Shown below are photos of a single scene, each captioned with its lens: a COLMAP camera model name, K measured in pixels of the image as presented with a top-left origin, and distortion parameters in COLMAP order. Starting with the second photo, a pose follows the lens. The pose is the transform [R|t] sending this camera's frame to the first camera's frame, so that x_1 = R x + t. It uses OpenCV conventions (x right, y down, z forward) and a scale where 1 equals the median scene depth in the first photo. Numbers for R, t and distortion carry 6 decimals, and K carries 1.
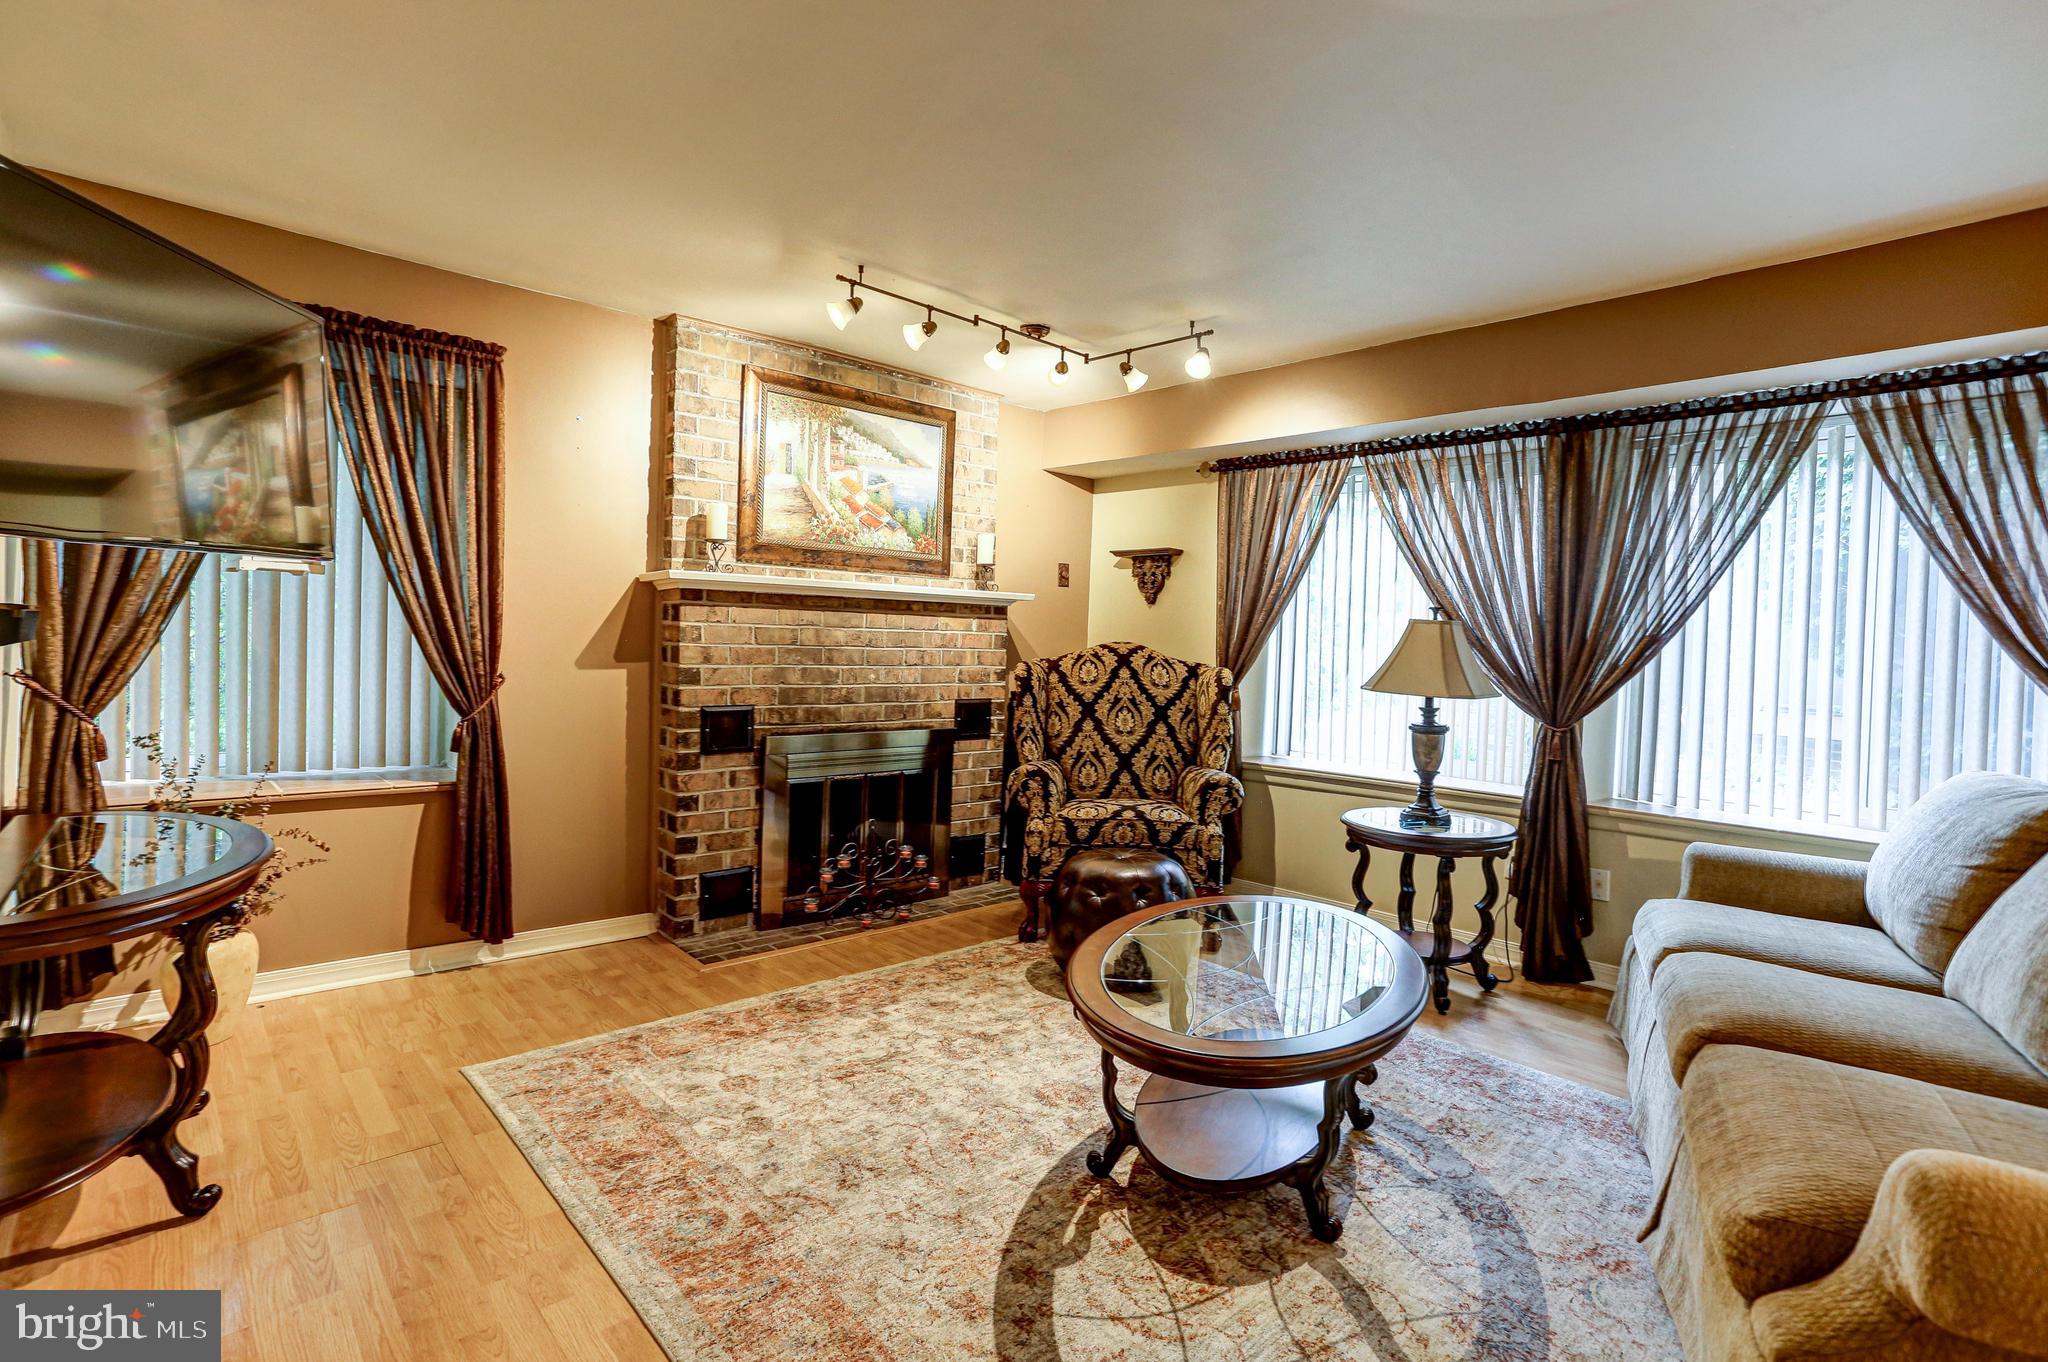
lens RADIAL K [[990.6, 0, 1020.8], [0, 990.6, 661.1], [0, 0, 1]] dist [-0.059154, 0.037740]
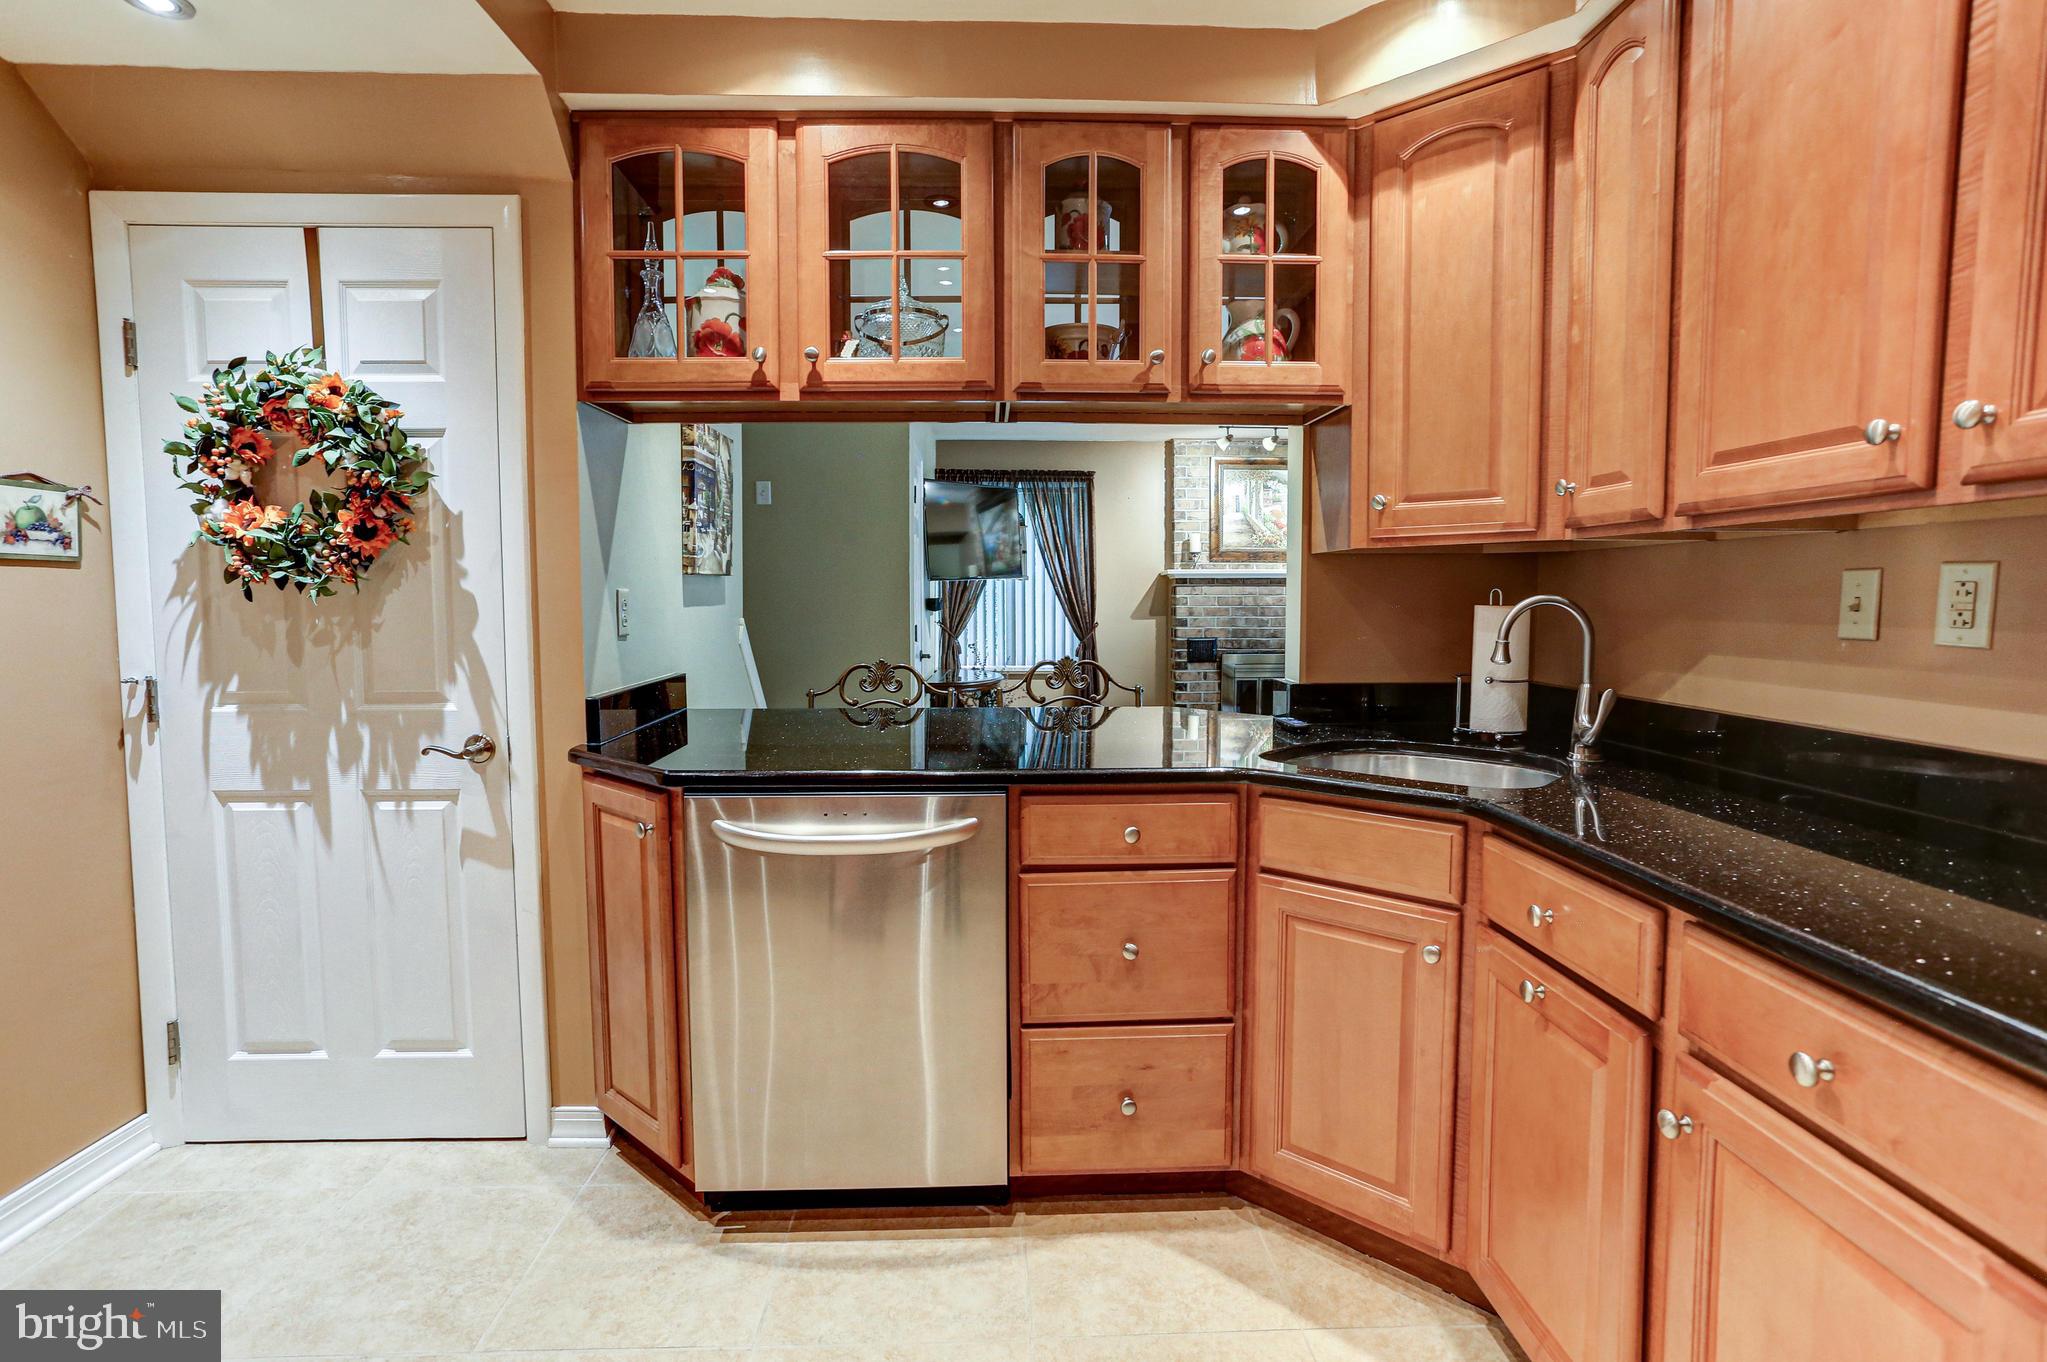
lens RADIAL K [[980.3, 0, 1018.0], [0, 980.3, 657.8], [0, 0, 1]] dist [-0.053902, 0.030651]
pose [[0.769581, 0.007135, -0.638509, 0.612089], [0.011782, 0.999609, 0.025370, 0.029929], [0.638441, -0.027047, 0.769196, -0.665859]]
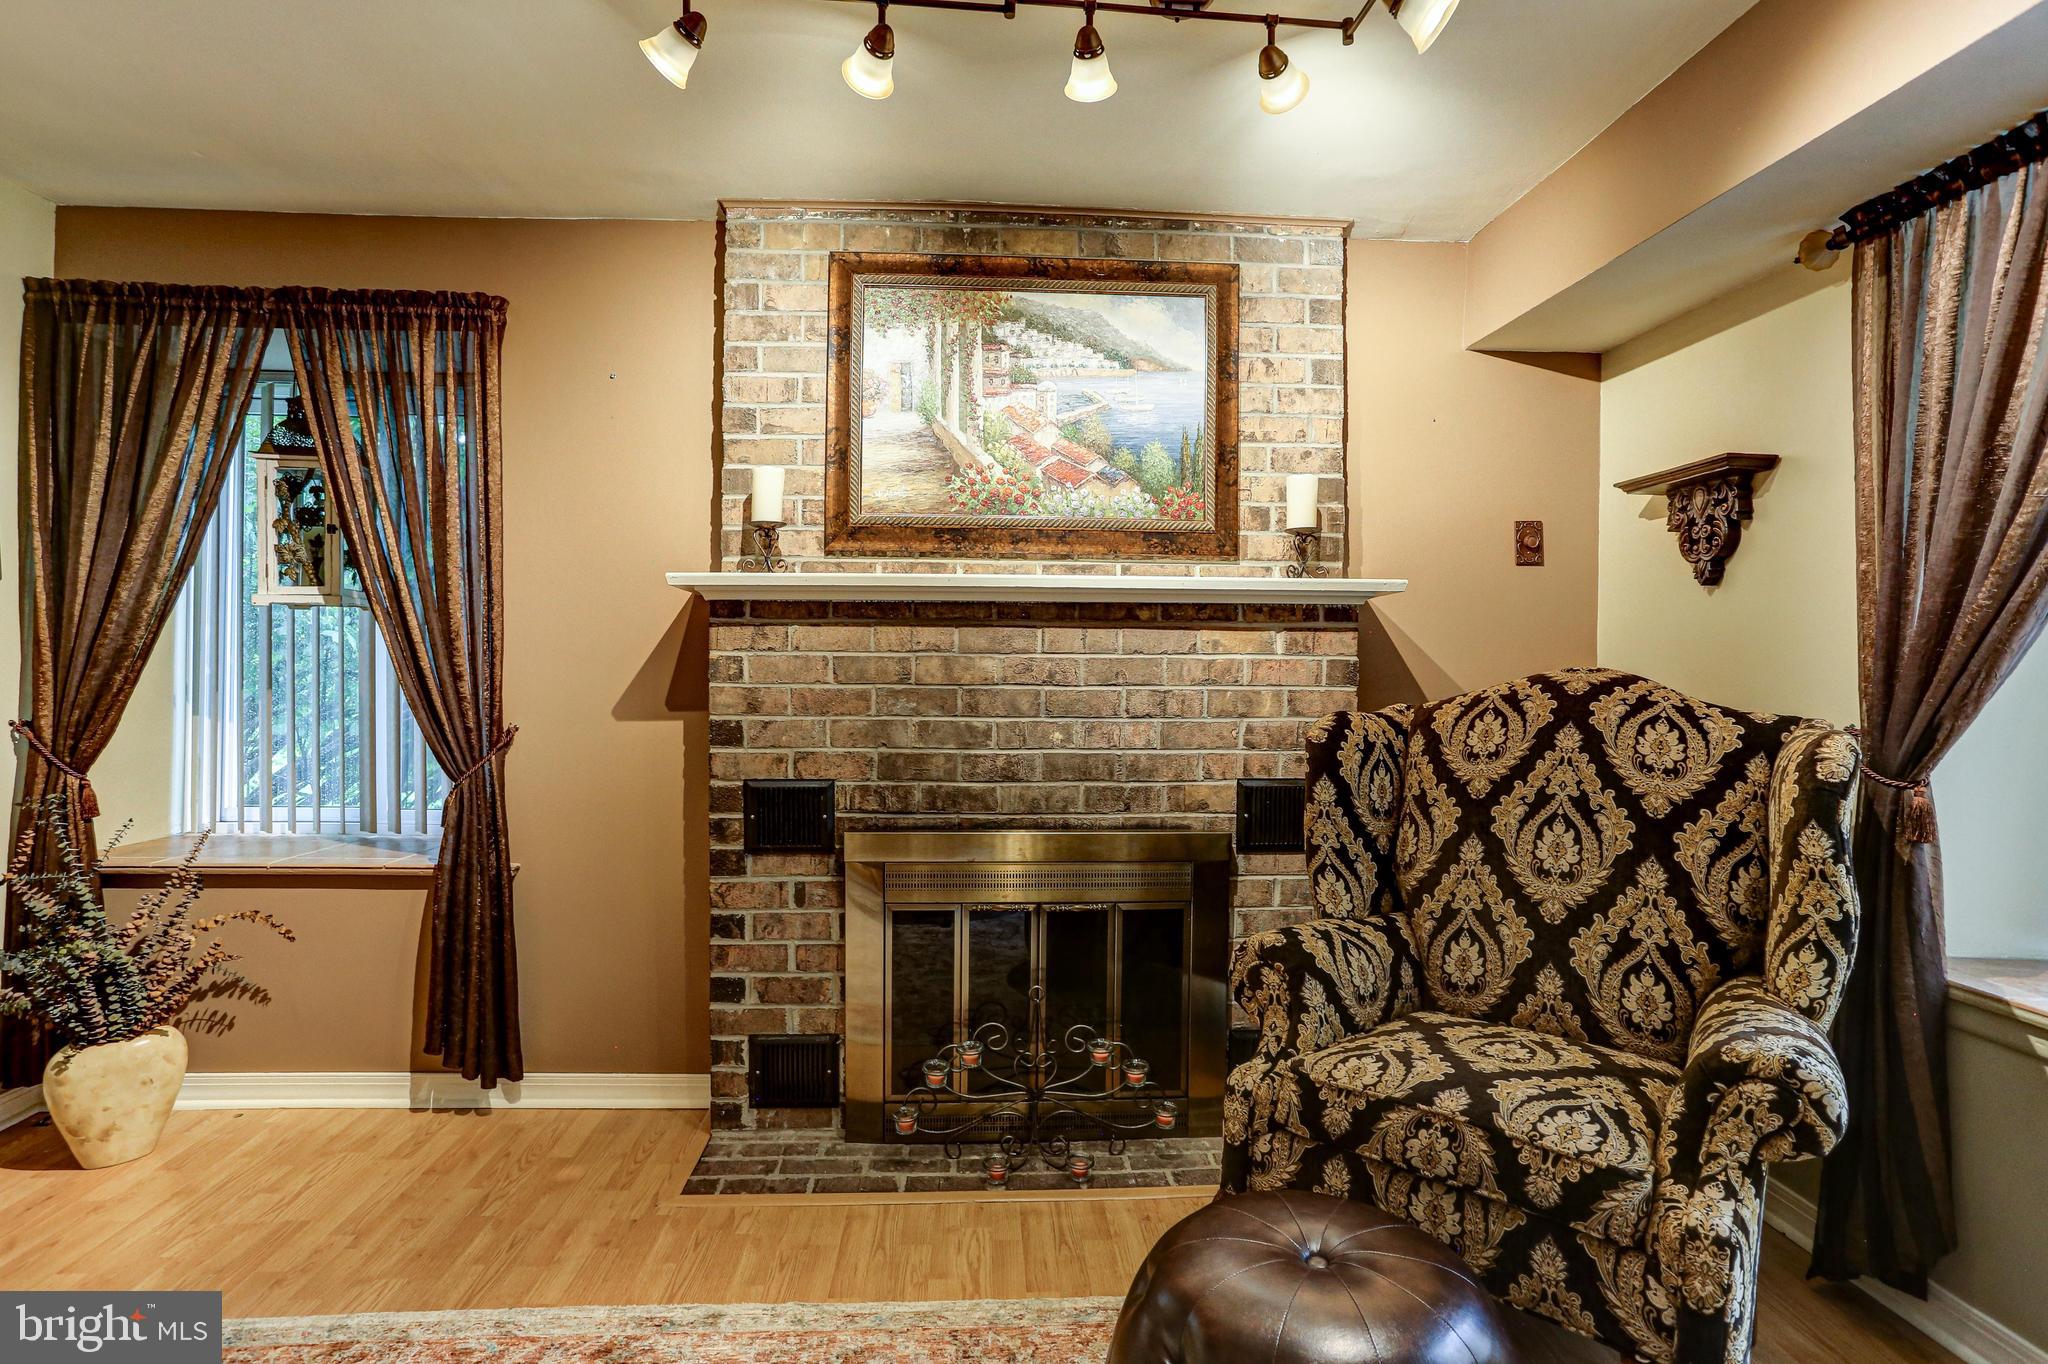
lens RADIAL K [[1037.1, 0, 981.9], [0, 1037.1, 660.8], [0, 0, 1]] dist [-0.052982, 0.040692]
pose [[0.767744, -0.023818, -0.640313, 0.219877], [0.001740, 0.999383, -0.035088, -0.007738], [0.640754, 0.025824, 0.767312, 0.529791]]
